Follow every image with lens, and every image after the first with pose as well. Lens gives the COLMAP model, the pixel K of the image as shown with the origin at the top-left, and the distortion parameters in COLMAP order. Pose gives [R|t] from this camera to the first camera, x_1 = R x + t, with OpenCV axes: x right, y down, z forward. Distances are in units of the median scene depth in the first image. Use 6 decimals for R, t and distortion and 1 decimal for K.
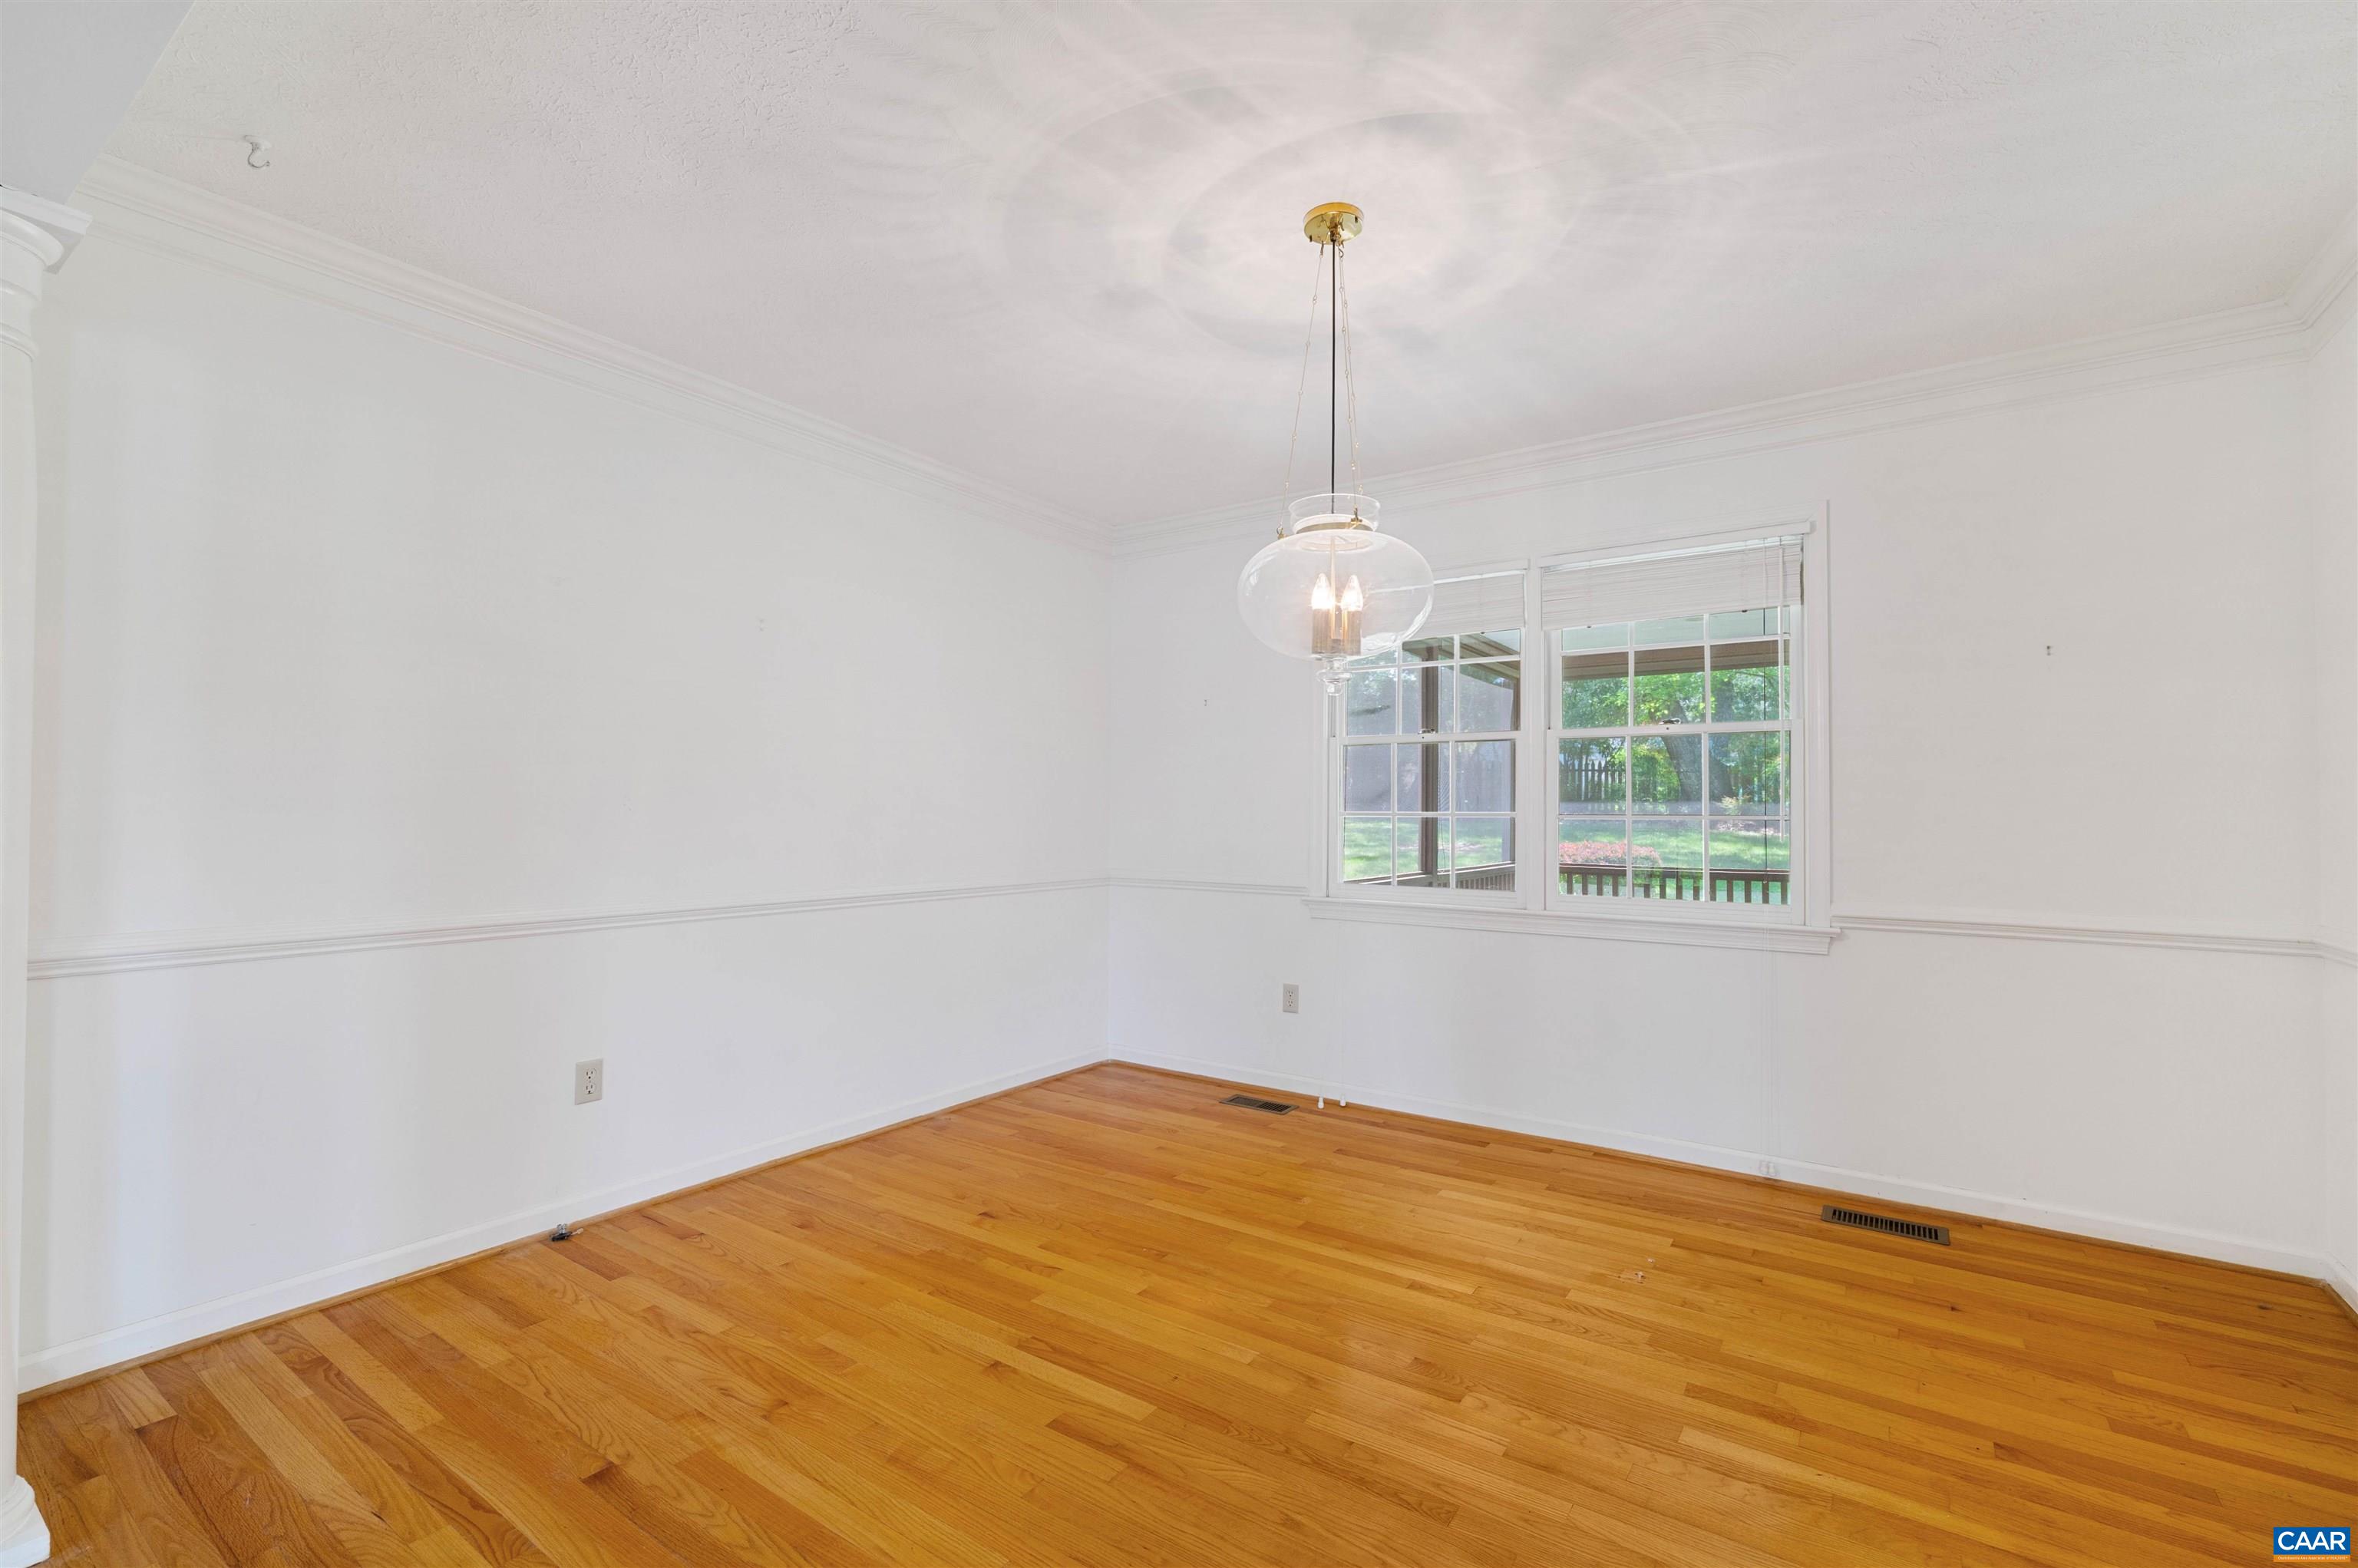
lens RADIAL K [[1054.1, 0, 1179.0], [0, 1054.1, 784.0], [0, 0, 1]] dist [-0.001015, -0.000209]
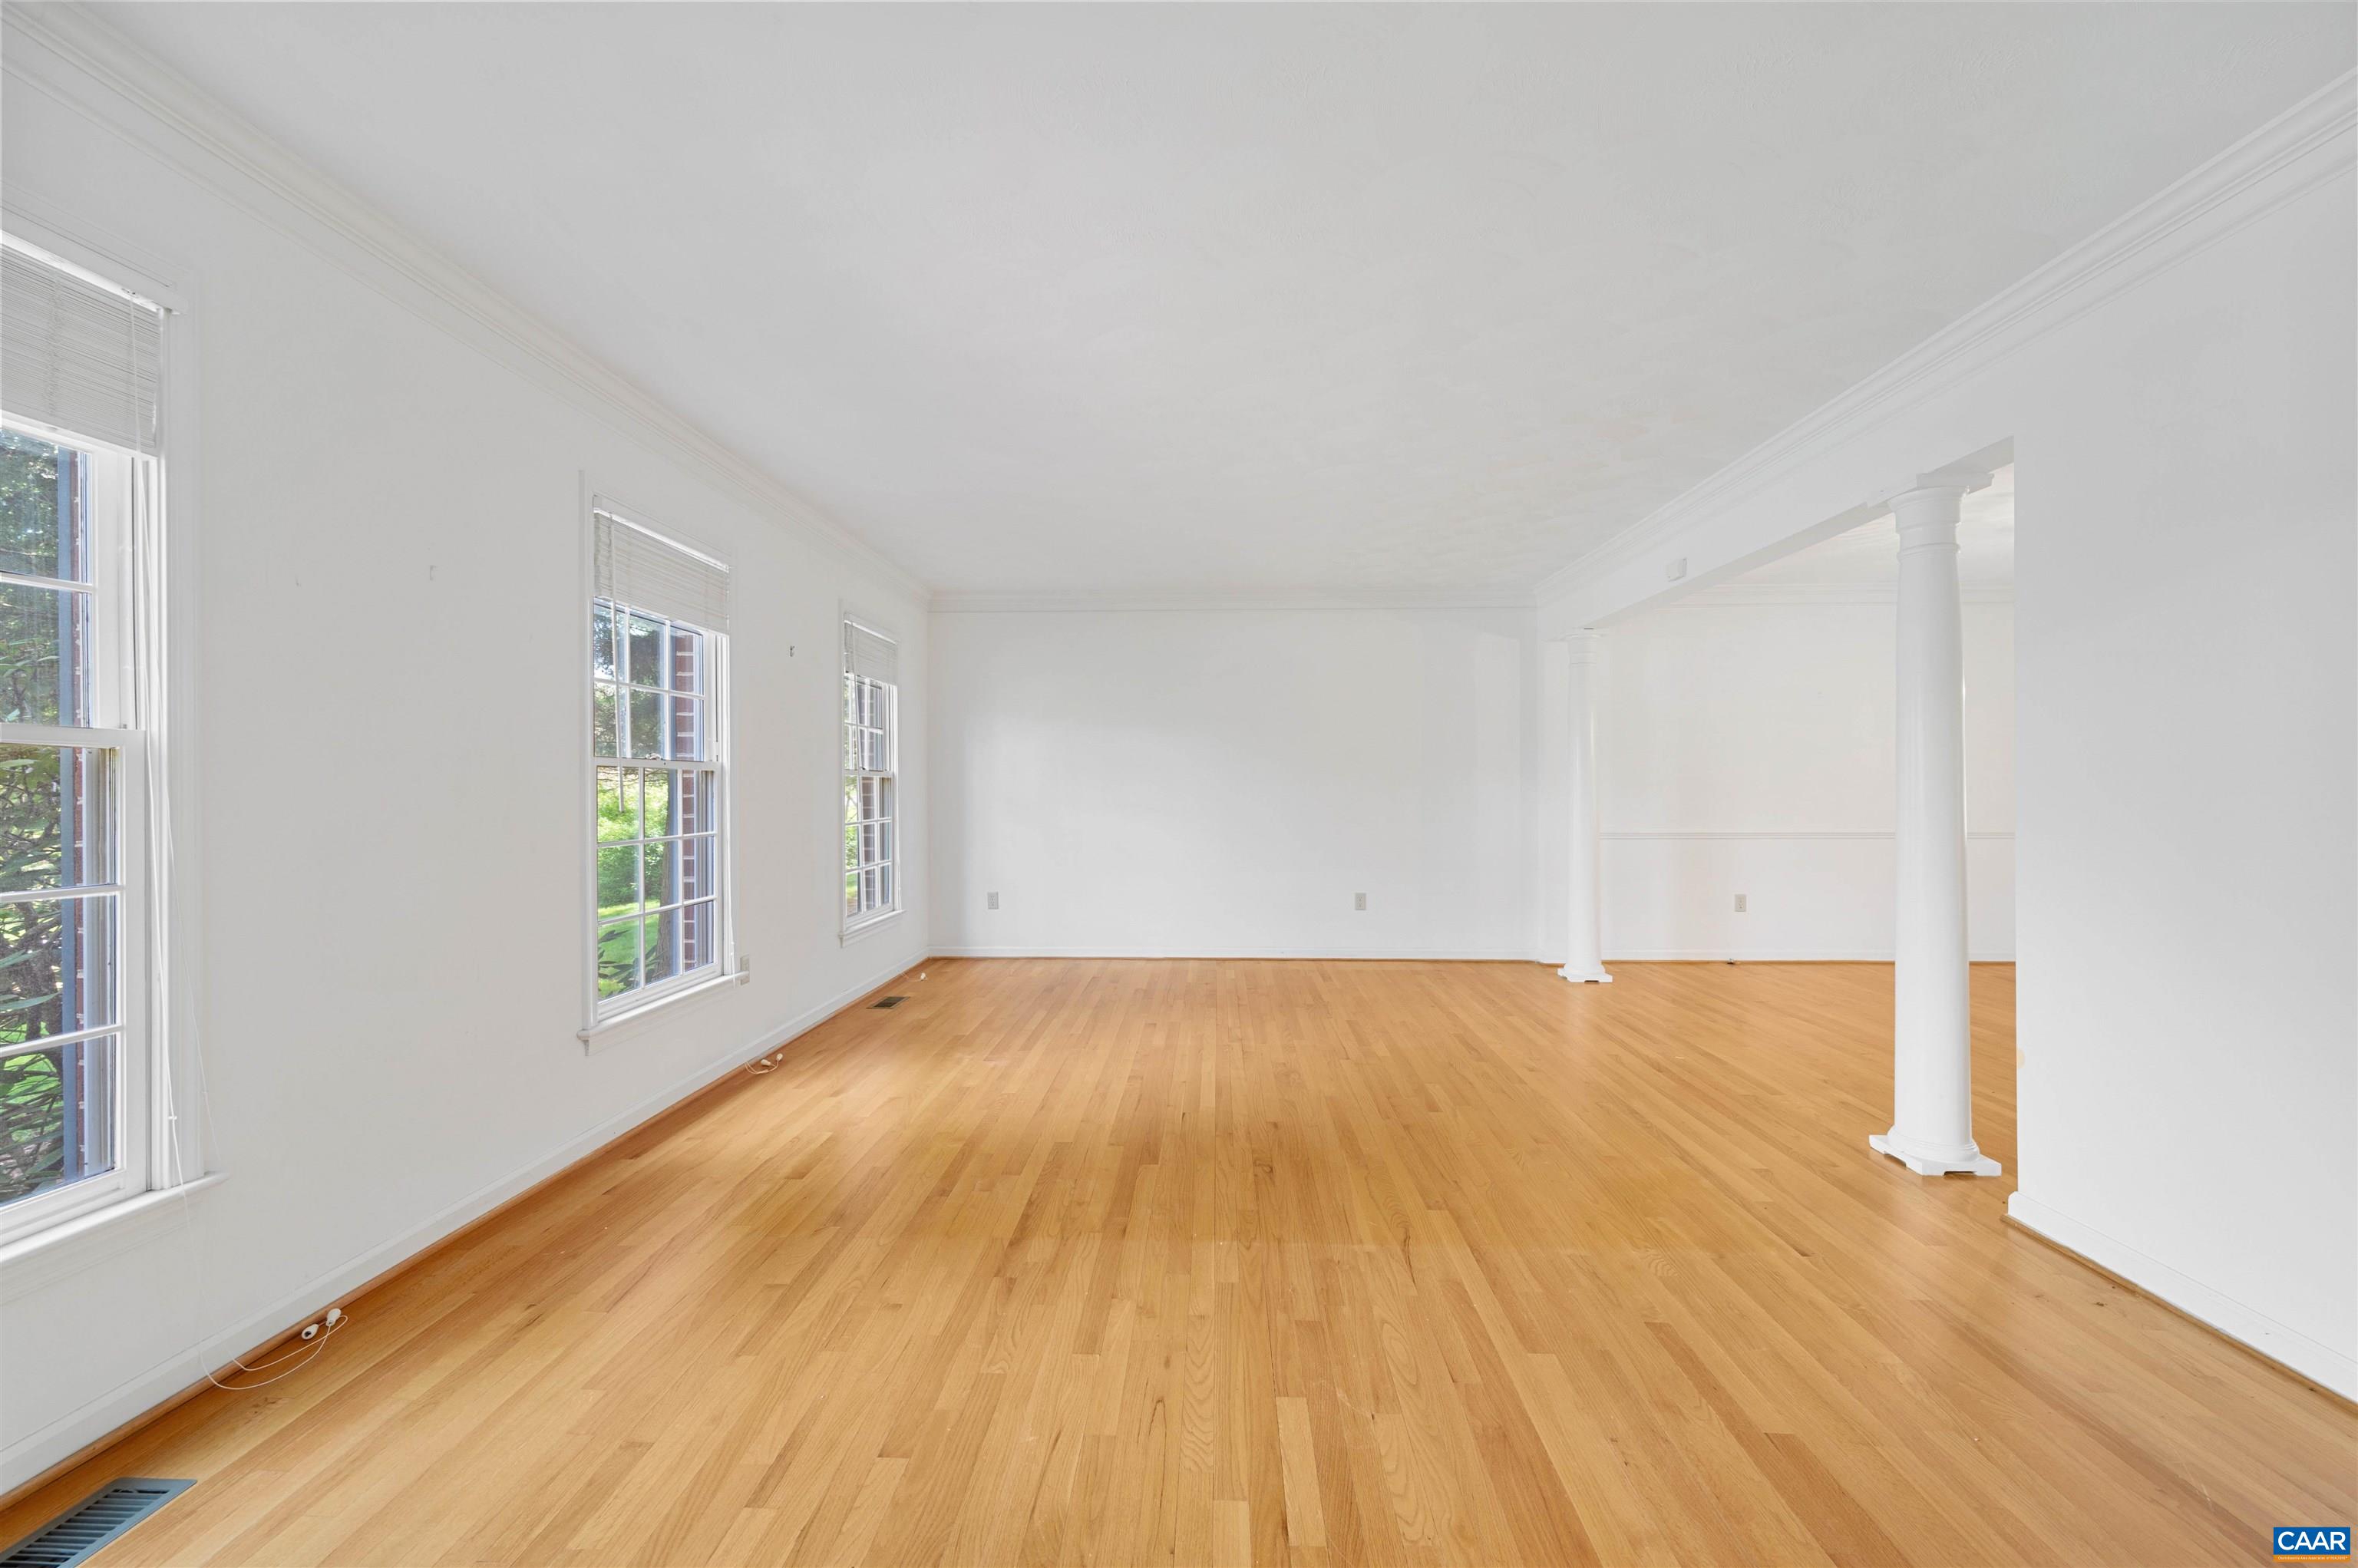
lens RADIAL K [[960.0, 0, 1179.4], [0, 960.0, 791.1], [0, 0, 1]] dist [0.002373, -0.000196]
pose [[0.537493, -0.000946, -0.843268, 0.587251], [0.016000, 0.999831, 0.009077, -0.008334], [0.843116, -0.018371, 0.537417, -1.233141]]
